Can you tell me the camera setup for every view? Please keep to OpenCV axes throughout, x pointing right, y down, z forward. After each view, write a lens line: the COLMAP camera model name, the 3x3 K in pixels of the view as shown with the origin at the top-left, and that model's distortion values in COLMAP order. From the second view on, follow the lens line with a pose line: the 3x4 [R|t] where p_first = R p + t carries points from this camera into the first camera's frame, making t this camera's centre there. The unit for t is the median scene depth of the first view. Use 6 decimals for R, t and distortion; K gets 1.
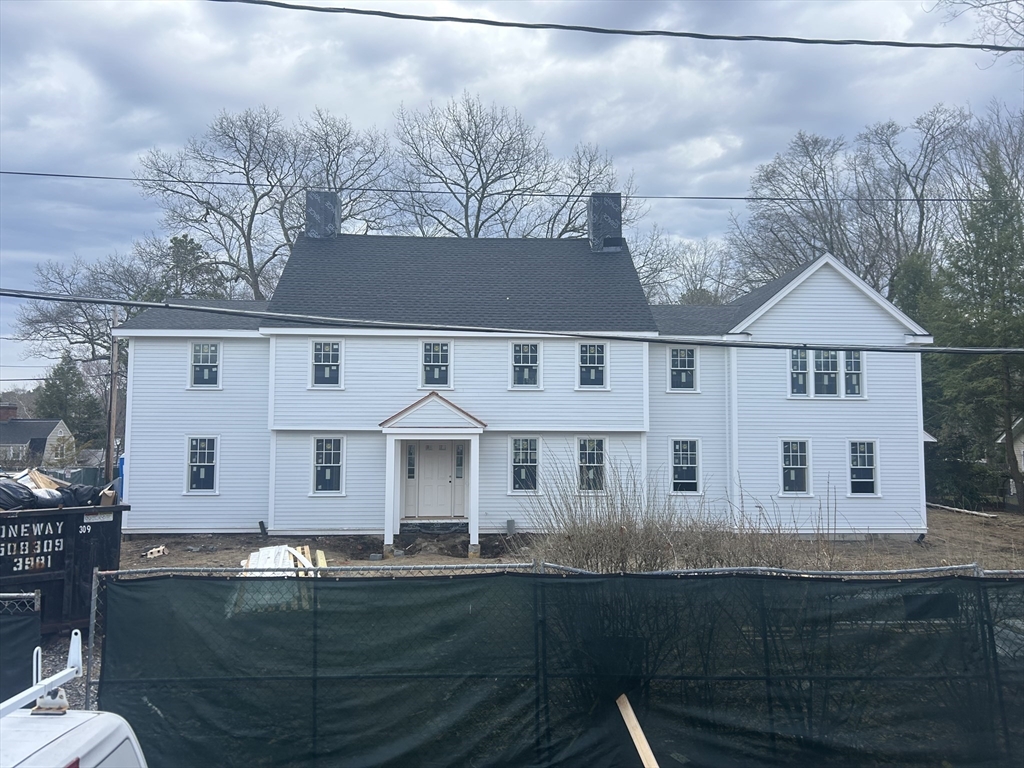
lens RADIAL K [[779.5, 0, 504.6], [0, 779.5, 390.4], [0, 0, 1]] dist [0.021920, -0.035790]
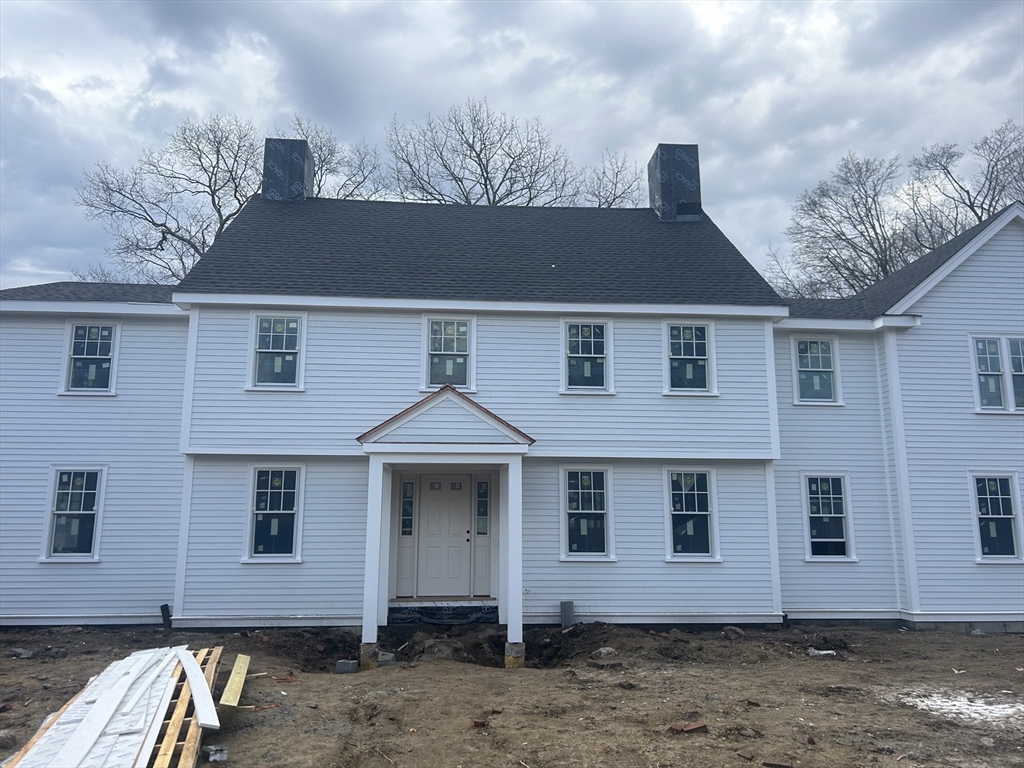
lens RADIAL K [[779.5, 0, 507.9], [0, 779.5, 385.3], [0, 0, 1]] dist [0.021920, -0.035790]
pose [[0.999751, 0.002793, 0.022150, -0.051545], [-0.000179, 0.993111, -0.117178, 0.065892], [-0.022325, 0.117145, 0.992864, 0.350034]]
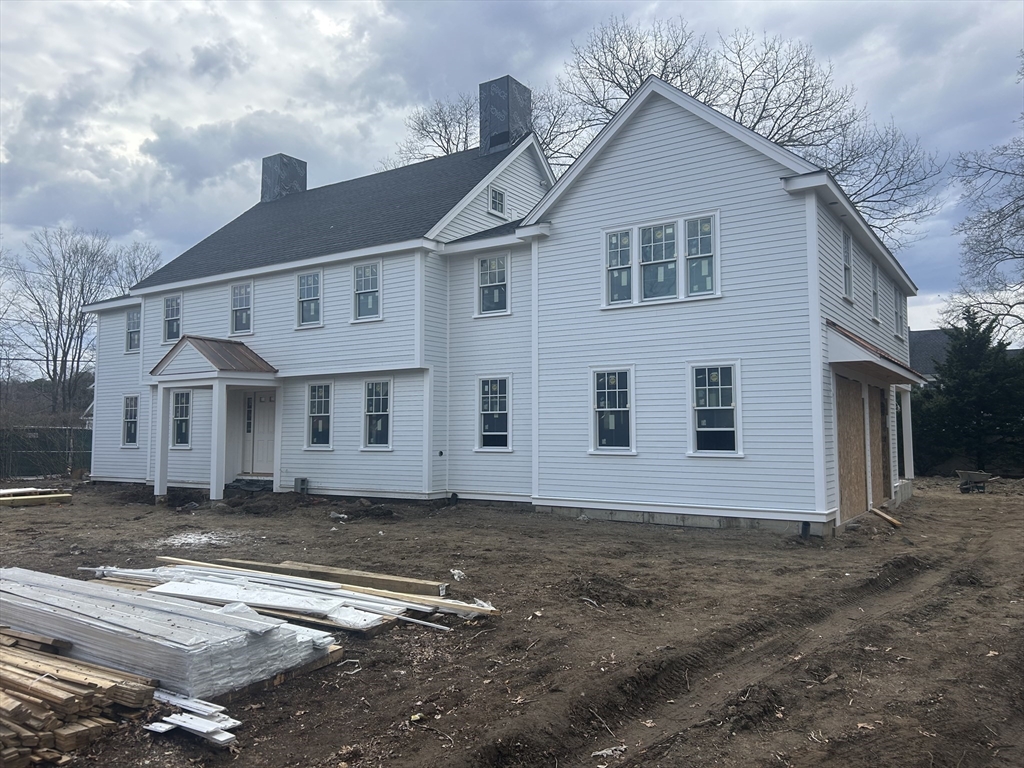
lens RADIAL K [[779.5, 0, 510.6], [0, 779.5, 376.0], [0, 0, 1]] dist [0.021920, -0.035790]
pose [[0.810826, -0.050506, -0.583104, 0.693829], [0.052950, 0.998514, -0.012858, 0.073239], [0.582887, -0.020450, 0.812296, 0.412373]]
